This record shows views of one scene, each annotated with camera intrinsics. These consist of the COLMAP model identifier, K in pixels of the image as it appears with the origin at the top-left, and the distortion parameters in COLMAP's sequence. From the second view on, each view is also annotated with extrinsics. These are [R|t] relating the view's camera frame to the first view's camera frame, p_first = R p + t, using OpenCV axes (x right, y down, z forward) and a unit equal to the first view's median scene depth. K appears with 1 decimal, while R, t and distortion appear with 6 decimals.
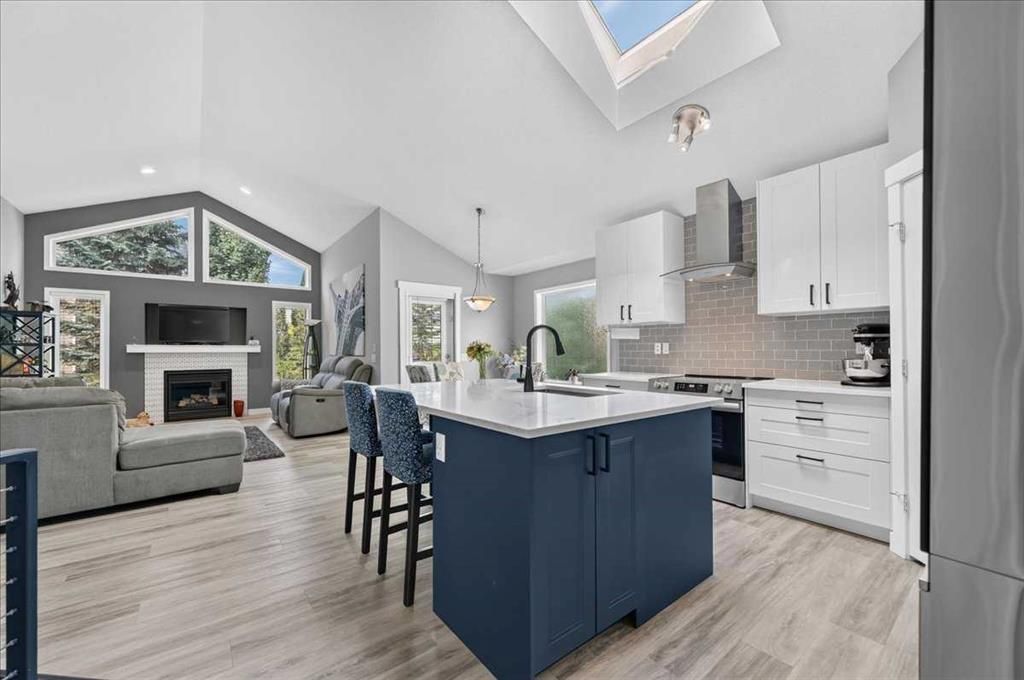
lens RADIAL K [[400.8, 0, 512.6], [0, 400.8, 345.6], [0, 0, 1]] dist [-0.002080, -0.000365]
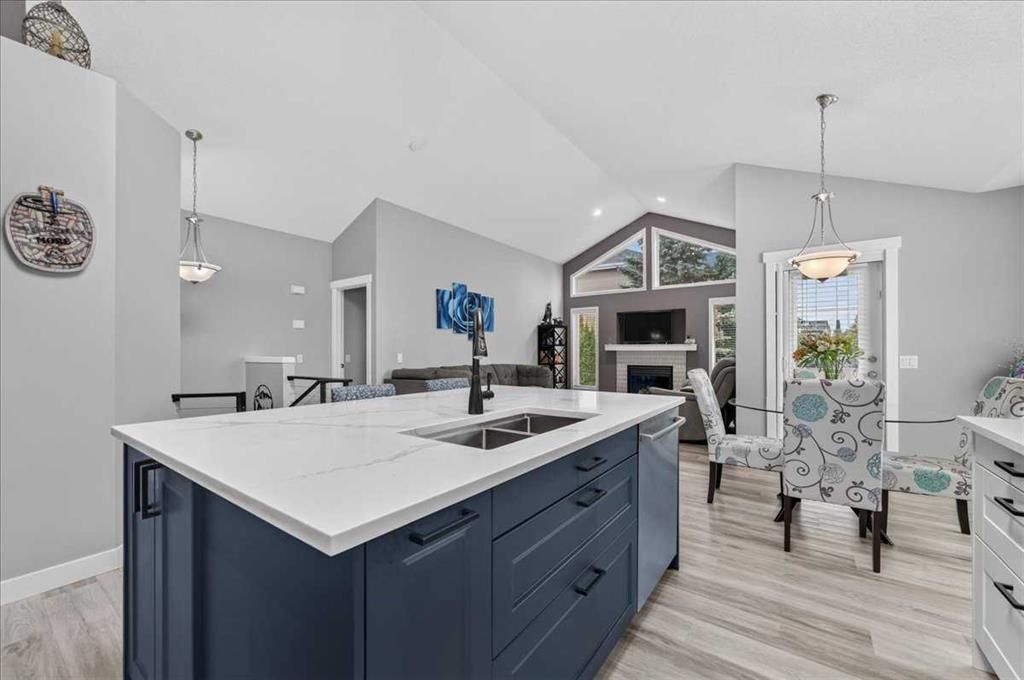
lens RADIAL K [[400.8, 0, 516.0], [0, 400.8, 352.8], [0, 0, 1]] dist [-0.002080, -0.000365]
pose [[0.275643, 0.011352, -0.961193, 0.244364], [0.010676, 0.999832, 0.014870, 0.002017], [0.961201, -0.014360, 0.275475, 0.311726]]
